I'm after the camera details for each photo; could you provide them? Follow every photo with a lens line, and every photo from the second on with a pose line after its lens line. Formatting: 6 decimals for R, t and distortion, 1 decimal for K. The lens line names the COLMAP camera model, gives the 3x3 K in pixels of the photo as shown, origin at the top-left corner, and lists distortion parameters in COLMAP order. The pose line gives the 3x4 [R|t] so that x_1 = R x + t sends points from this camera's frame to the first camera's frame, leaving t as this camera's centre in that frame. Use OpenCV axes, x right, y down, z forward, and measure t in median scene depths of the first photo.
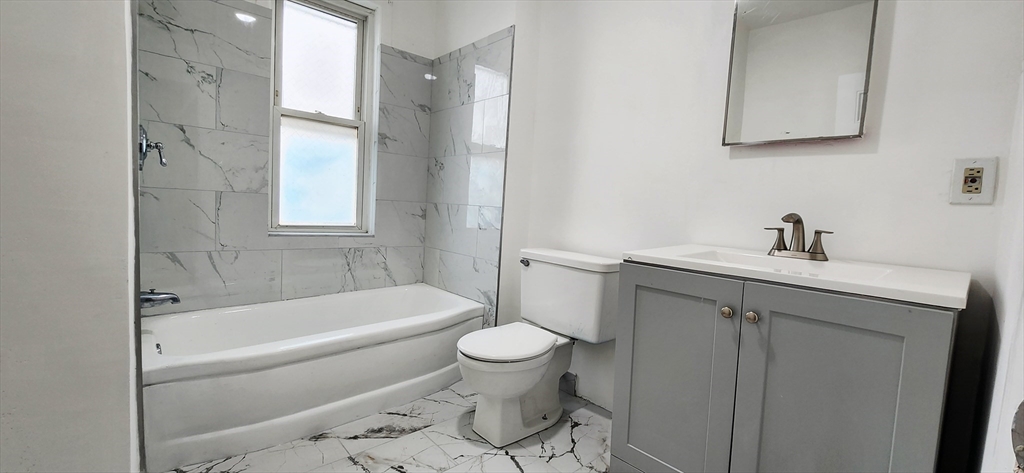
lens RADIAL K [[420.7, 0, 516.4], [0, 420.7, 237.7], [0, 0, 1]] dist [-0.001701, -0.000142]
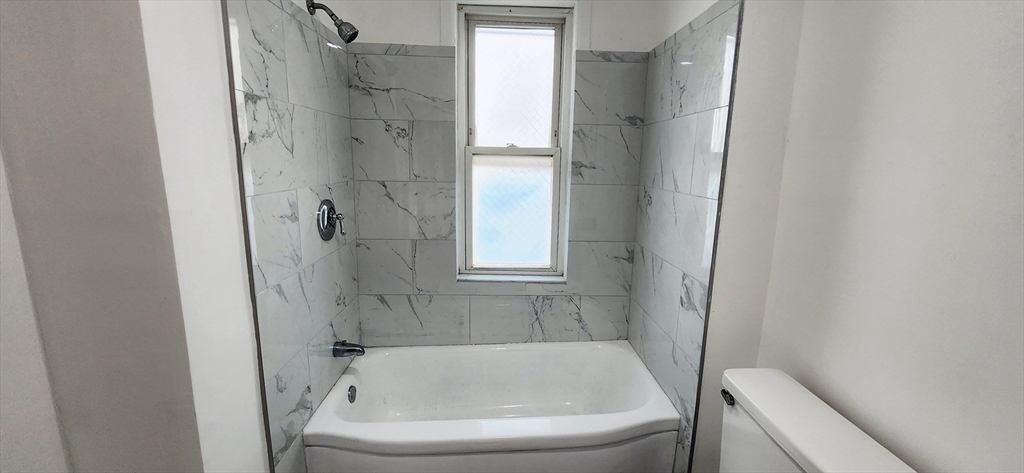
lens RADIAL K [[420.7, 0, 516.4], [0, 420.7, 237.7], [0, 0, 1]] dist [-0.001701, -0.000142]
pose [[0.770976, 0.072159, -0.632763, 0.125639], [-0.020402, 0.995849, 0.088705, -0.178808], [0.636537, -0.055480, 0.769248, 0.299439]]
